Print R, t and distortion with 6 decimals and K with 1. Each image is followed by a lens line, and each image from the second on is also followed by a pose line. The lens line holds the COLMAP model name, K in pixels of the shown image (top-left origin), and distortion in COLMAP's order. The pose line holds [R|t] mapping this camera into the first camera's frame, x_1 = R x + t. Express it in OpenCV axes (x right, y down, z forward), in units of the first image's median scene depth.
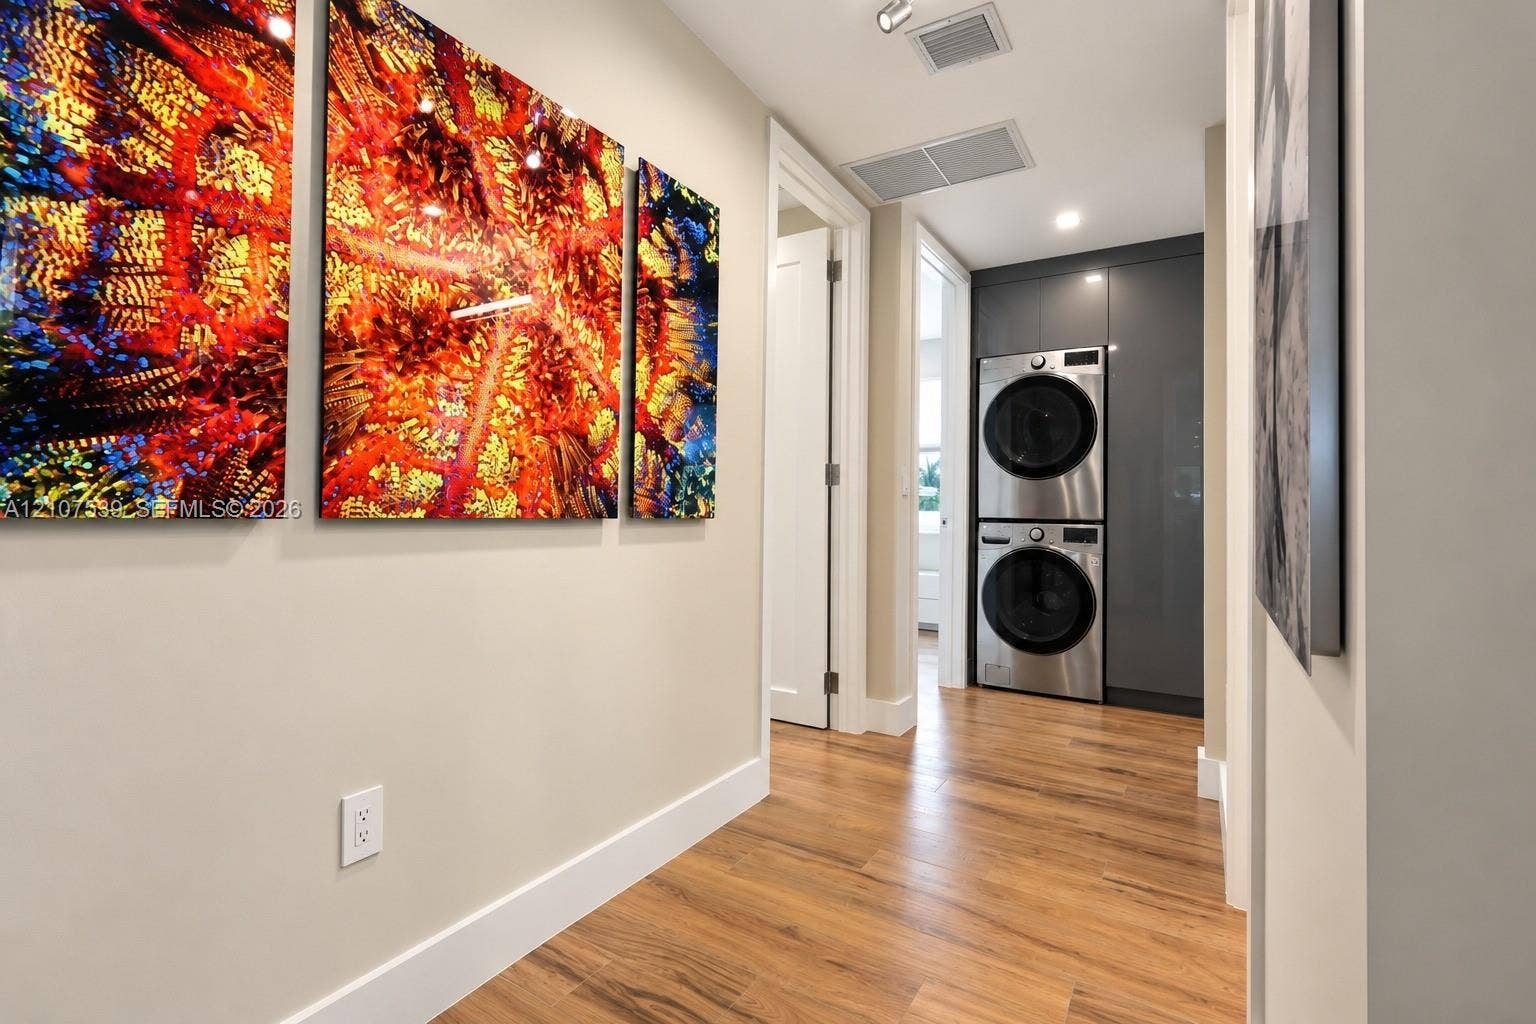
lens RADIAL K [[715.5, 0, 765.9], [0, 715.5, 503.4], [0, 0, 1]] dist [-0.002627, -0.002780]
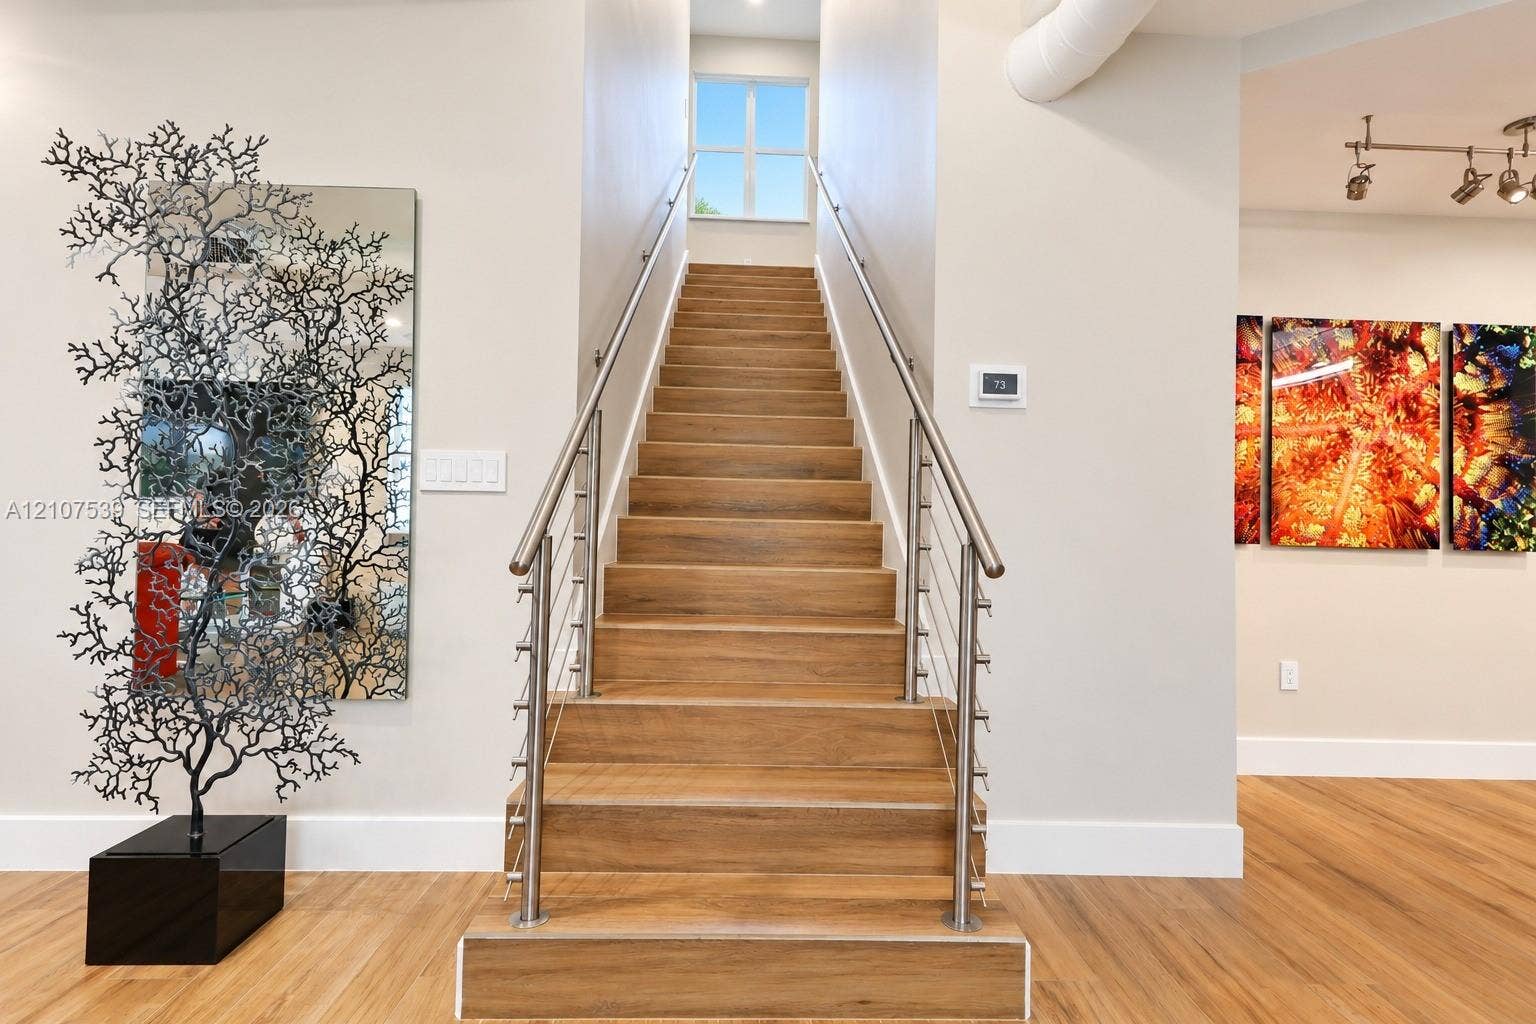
lens RADIAL K [[715.5, 0, 769.9], [0, 715.5, 502.8], [0, 0, 1]] dist [-0.002627, -0.002780]
pose [[0.545007, -0.018745, -0.838222, 0.345193], [-0.011062, 0.999502, -0.029544, -0.021973], [0.838358, 0.025374, 0.544529, -1.237527]]
